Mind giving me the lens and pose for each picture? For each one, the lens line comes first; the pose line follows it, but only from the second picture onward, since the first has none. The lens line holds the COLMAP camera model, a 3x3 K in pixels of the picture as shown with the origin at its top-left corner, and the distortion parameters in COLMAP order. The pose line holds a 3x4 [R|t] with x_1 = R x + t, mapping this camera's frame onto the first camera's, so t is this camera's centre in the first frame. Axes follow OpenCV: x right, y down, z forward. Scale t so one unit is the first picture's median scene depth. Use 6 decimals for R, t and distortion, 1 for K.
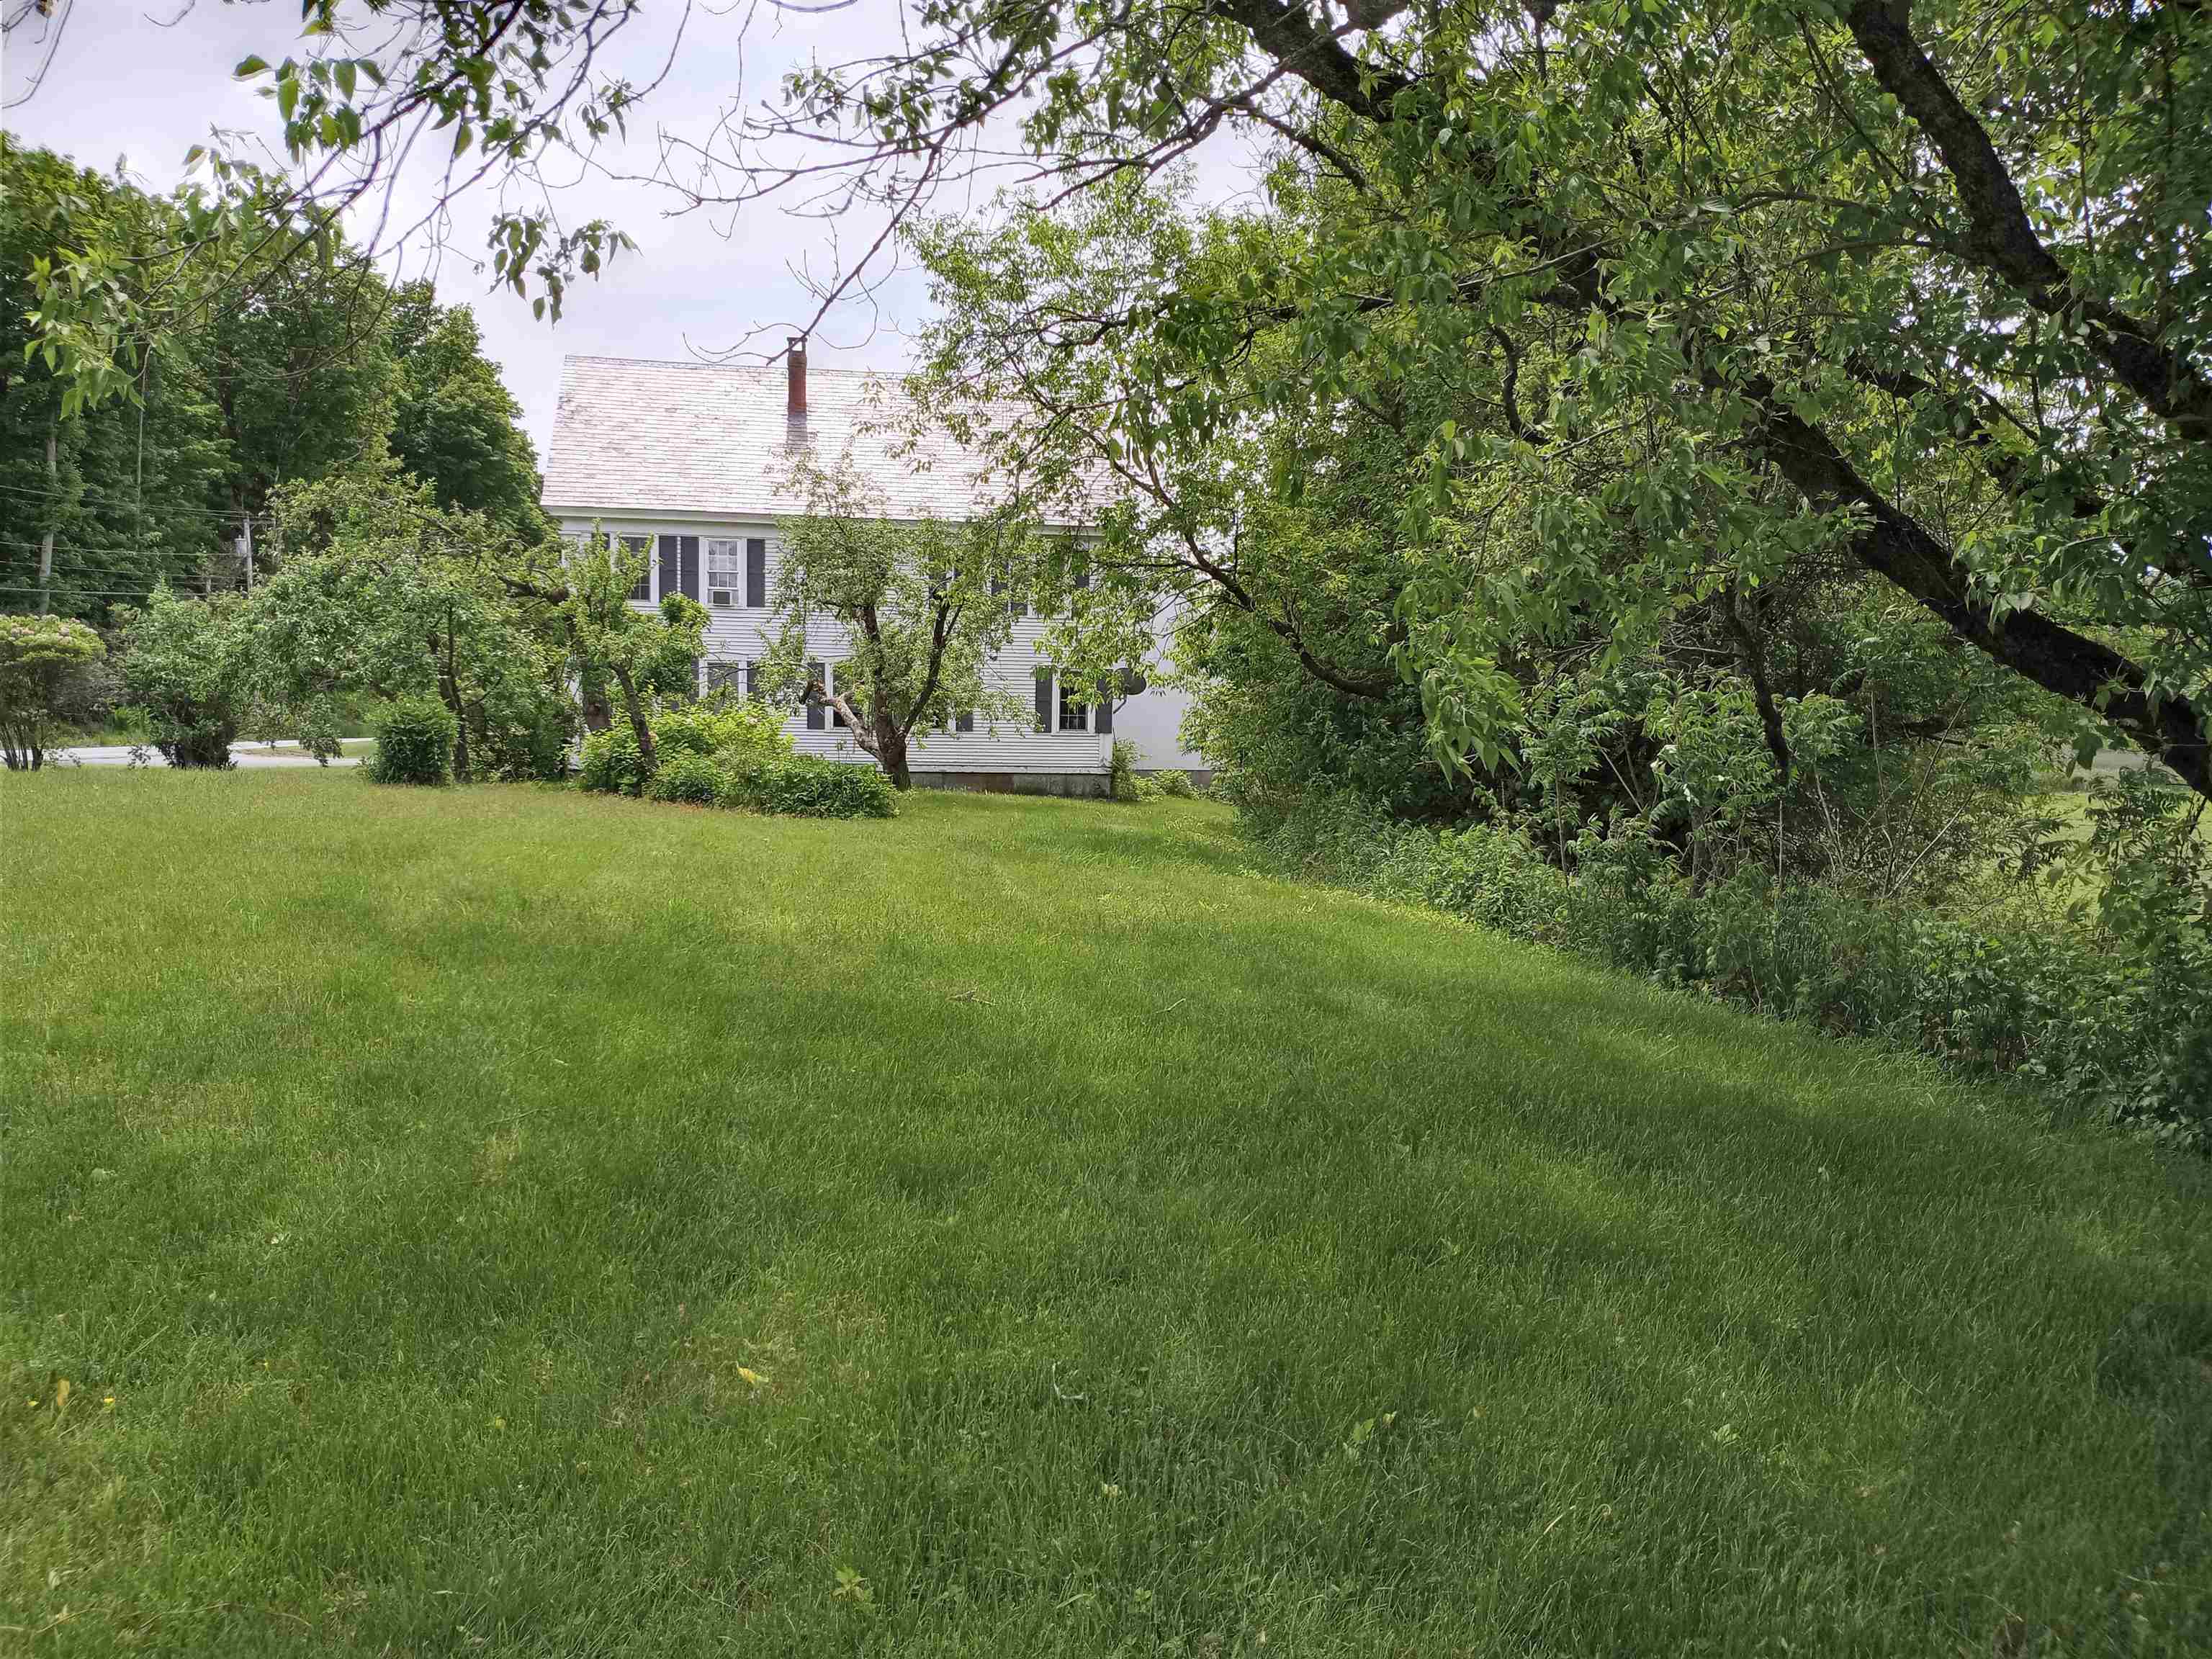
lens RADIAL K [[1783.1, 0, 1106.0], [0, 1783.1, 829.5], [0, 0, 1]] dist [0.095415, -0.194354]
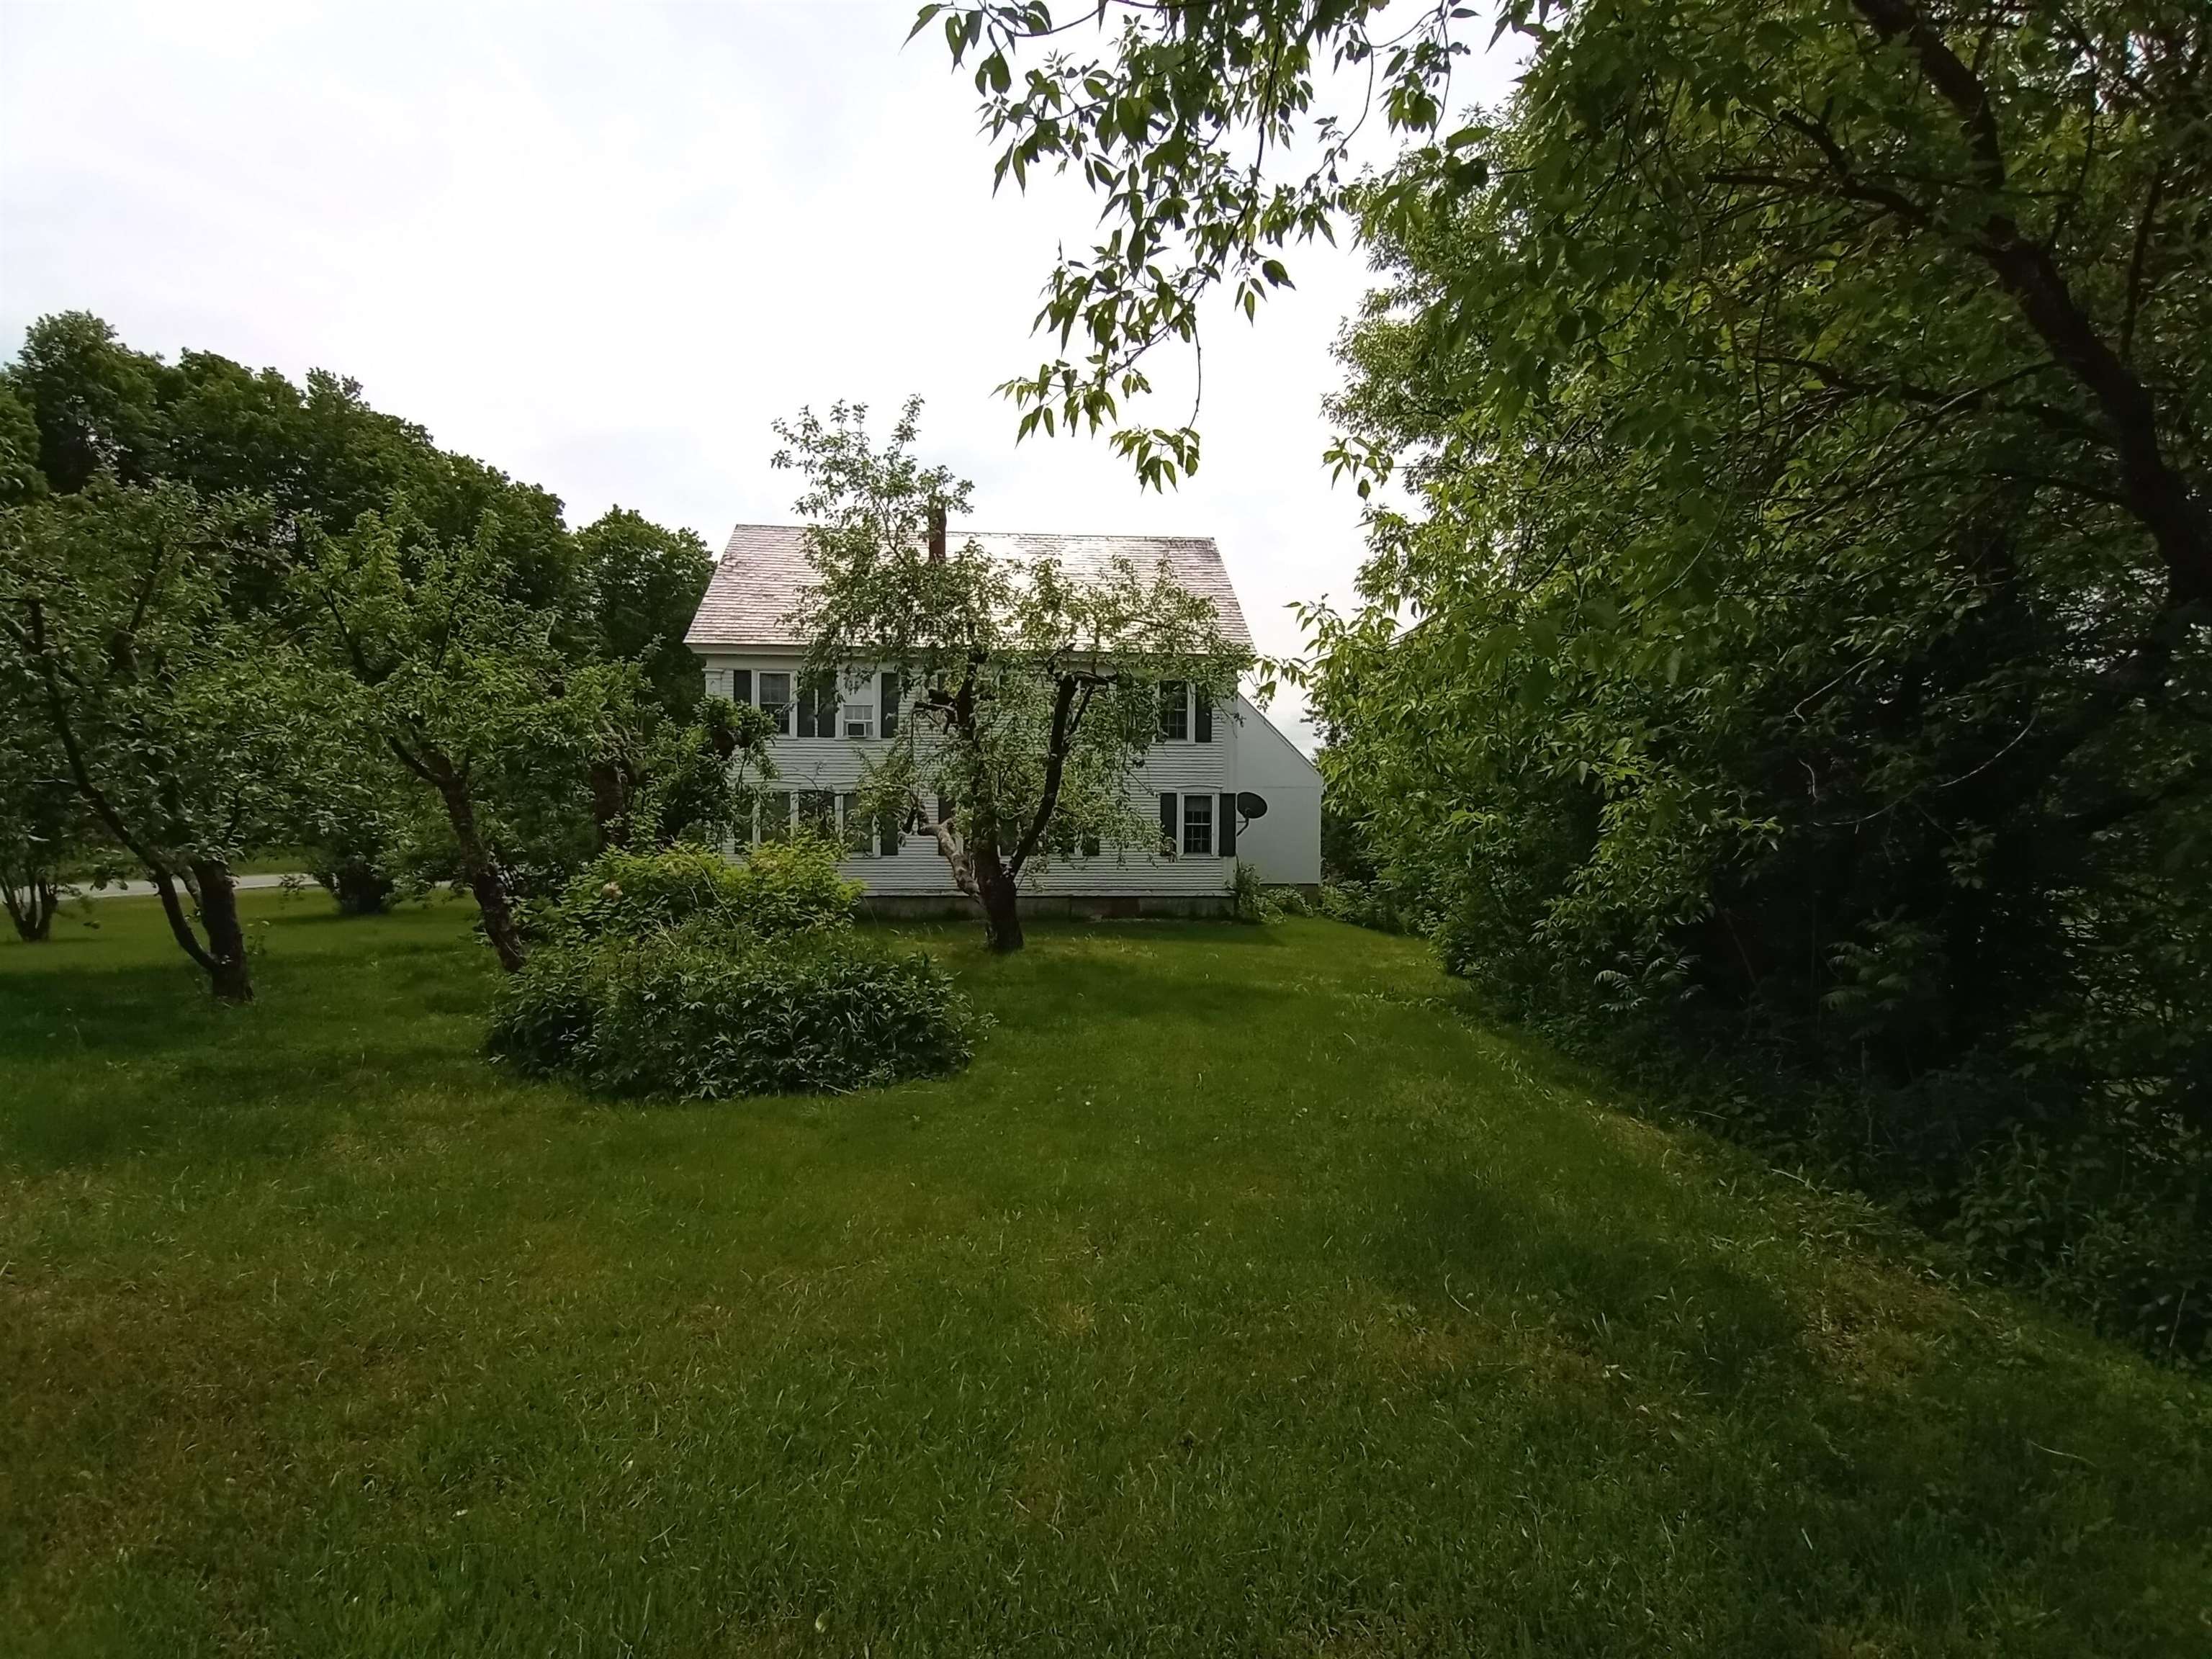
lens RADIAL K [[1027.1, 0, 1112.0], [0, 1027.1, 844.6], [0, 0, 1]] dist [-0.017052, 0.000113]
pose [[0.998547, -0.006108, -0.053533, -0.035700], [0.003450, 0.998764, -0.049587, -0.032182], [0.053770, 0.049330, 0.997334, 0.423196]]
